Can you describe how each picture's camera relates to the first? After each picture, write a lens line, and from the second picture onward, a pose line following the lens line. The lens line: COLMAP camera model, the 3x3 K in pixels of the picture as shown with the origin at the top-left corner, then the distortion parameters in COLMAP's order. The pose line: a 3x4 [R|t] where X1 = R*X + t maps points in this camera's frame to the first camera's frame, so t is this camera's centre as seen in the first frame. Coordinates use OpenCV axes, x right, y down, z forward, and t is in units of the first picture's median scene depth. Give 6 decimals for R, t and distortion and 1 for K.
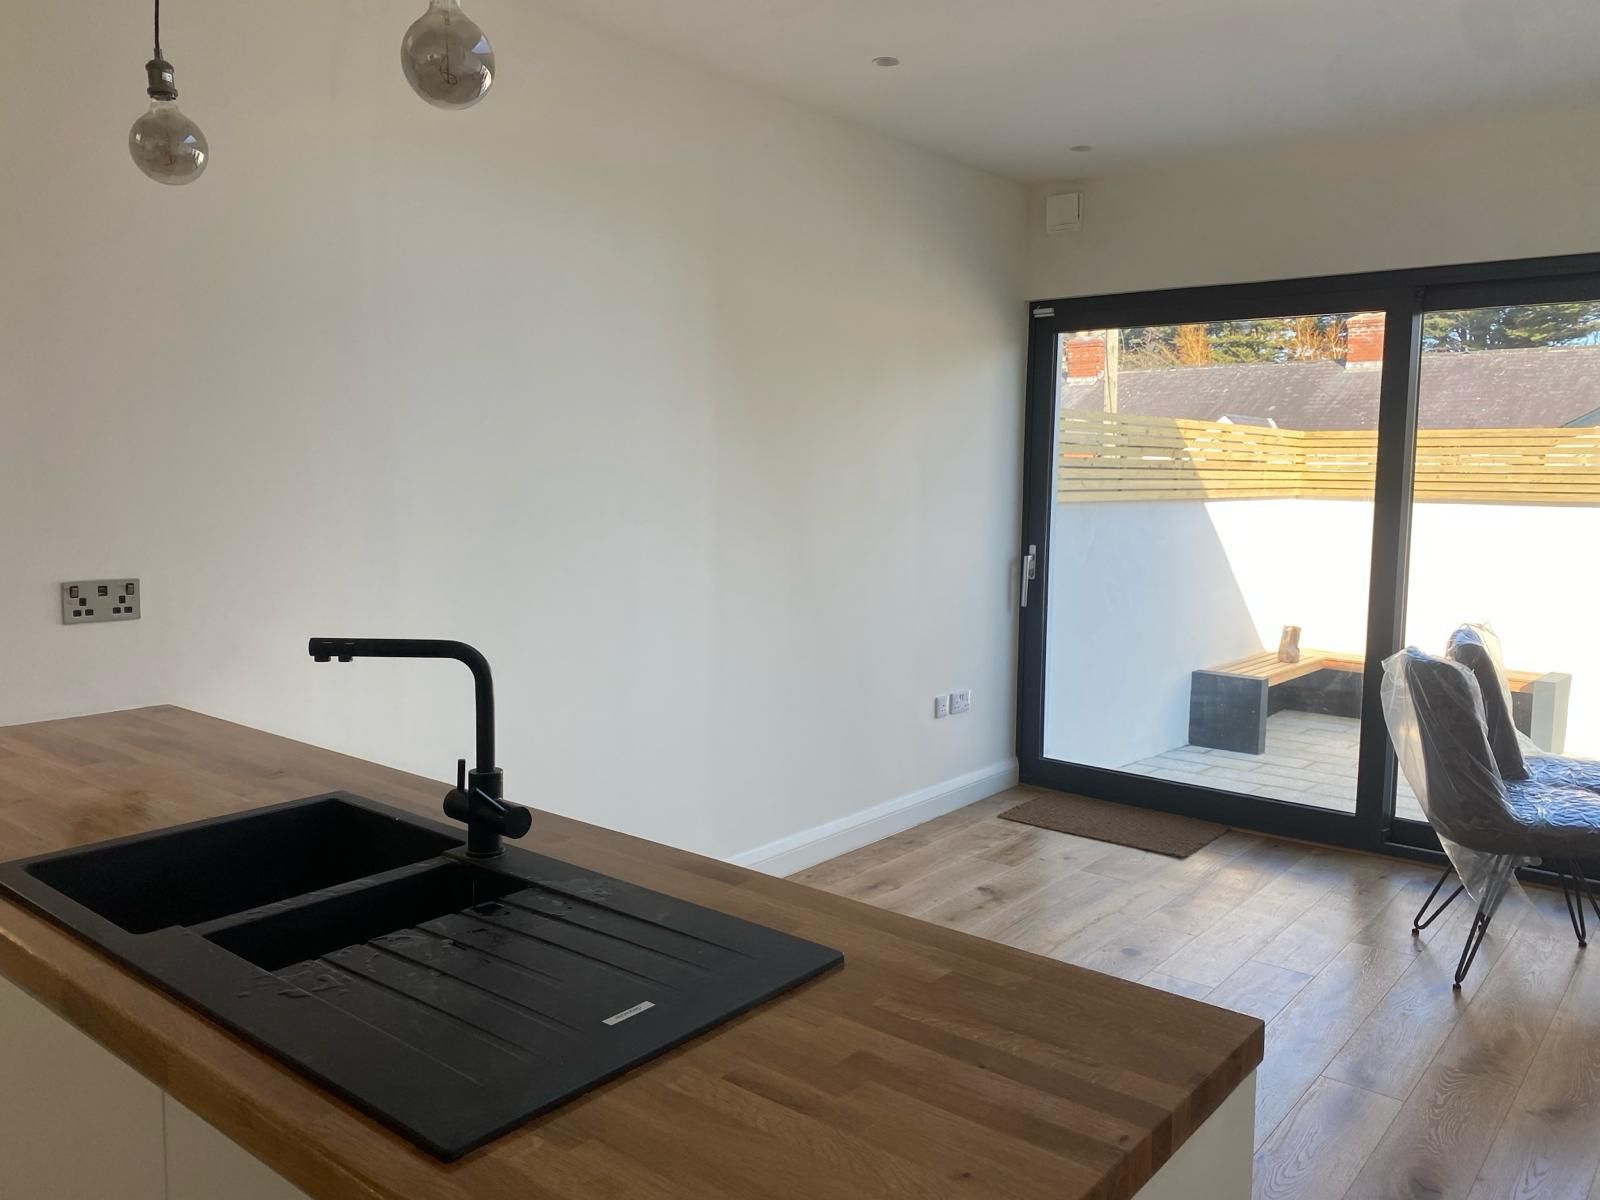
lens RADIAL K [[1234.6, 0, 800.0], [0, 1234.6, 602.4], [0, 0, 1]] dist [0.040543, -0.044881]
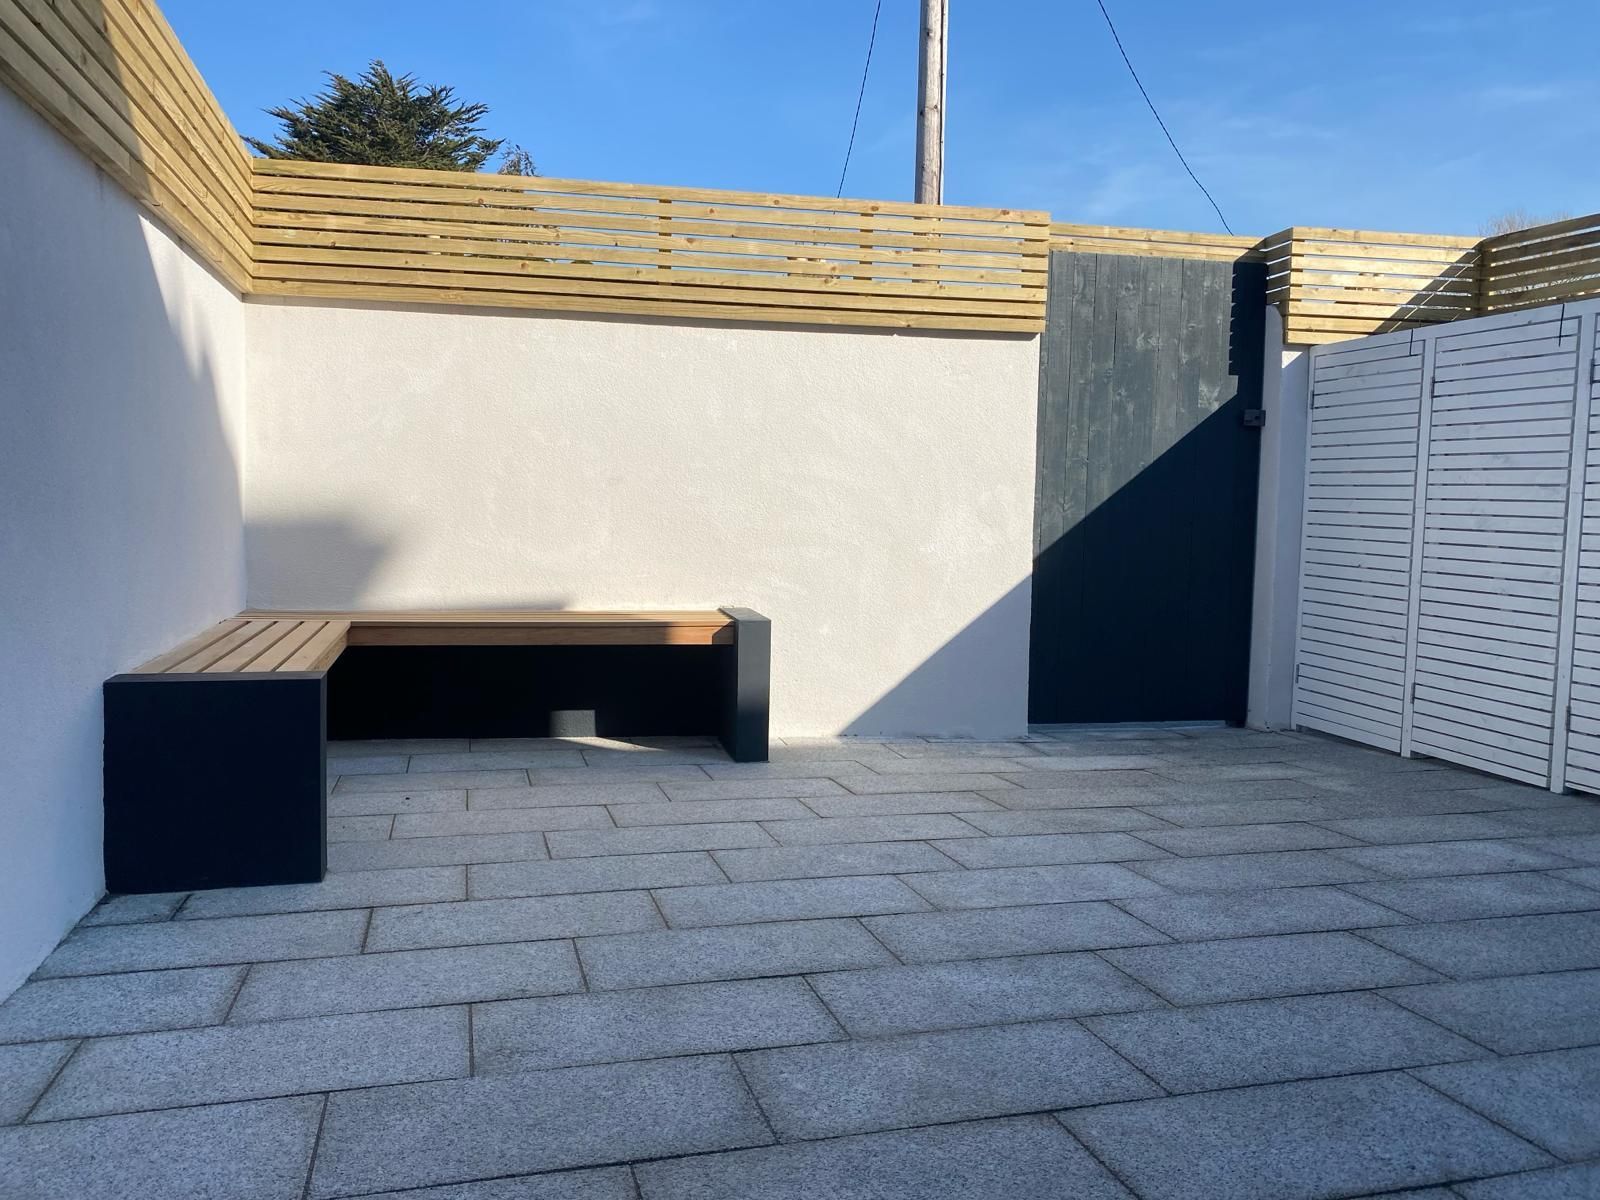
lens RADIAL K [[1234.6, 0, 794.1], [0, 1234.6, 605.6], [0, 0, 1]] dist [0.040543, -0.044881]
pose [[0.583597, -0.062249, 0.809654, 0.155487], [0.080108, 0.996607, 0.018881, 0.045004], [-0.808082, 0.053840, 0.586604, 0.650814]]
